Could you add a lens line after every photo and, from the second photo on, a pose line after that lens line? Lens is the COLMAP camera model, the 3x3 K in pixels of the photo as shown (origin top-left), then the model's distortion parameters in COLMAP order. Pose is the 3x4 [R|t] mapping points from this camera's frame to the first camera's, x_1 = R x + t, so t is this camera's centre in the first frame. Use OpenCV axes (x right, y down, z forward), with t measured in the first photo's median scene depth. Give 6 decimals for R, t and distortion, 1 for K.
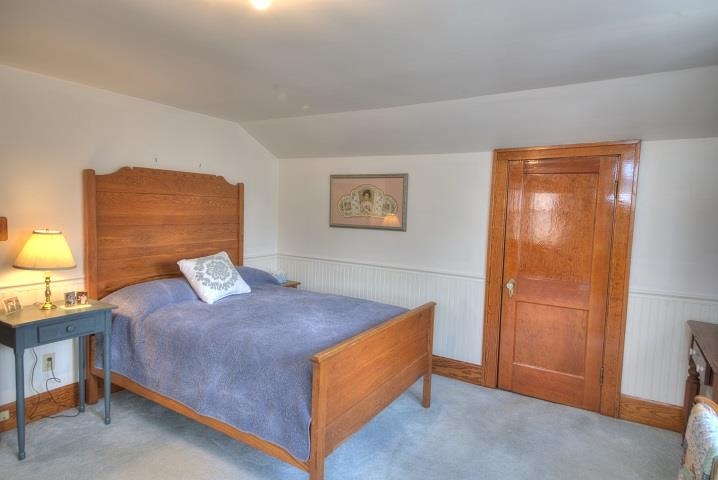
lens RADIAL K [[433.9, 0, 355.6], [0, 433.9, 240.0], [0, 0, 1]] dist [0.051397, -0.024053]
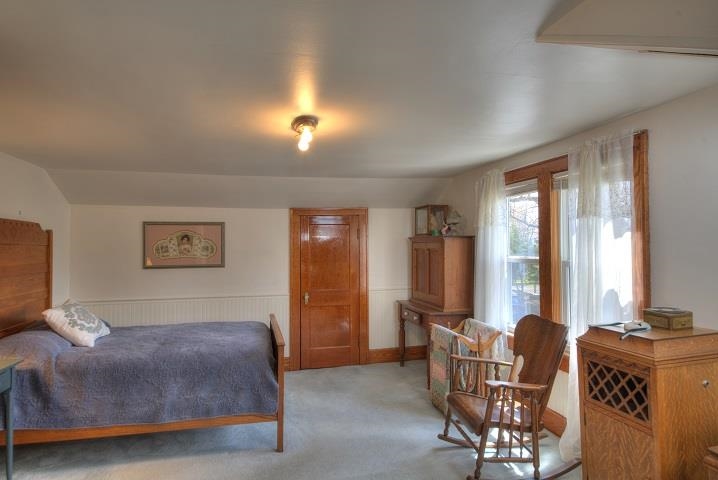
lens RADIAL K [[433.9, 0, 361.0], [0, 433.9, 241.2], [0, 0, 1]] dist [0.051397, -0.024053]
pose [[0.700689, -0.025699, 0.713004, -0.517598], [0.084542, 0.995301, -0.047208, -0.001165], [-0.708441, 0.093357, 0.699569, -0.184524]]
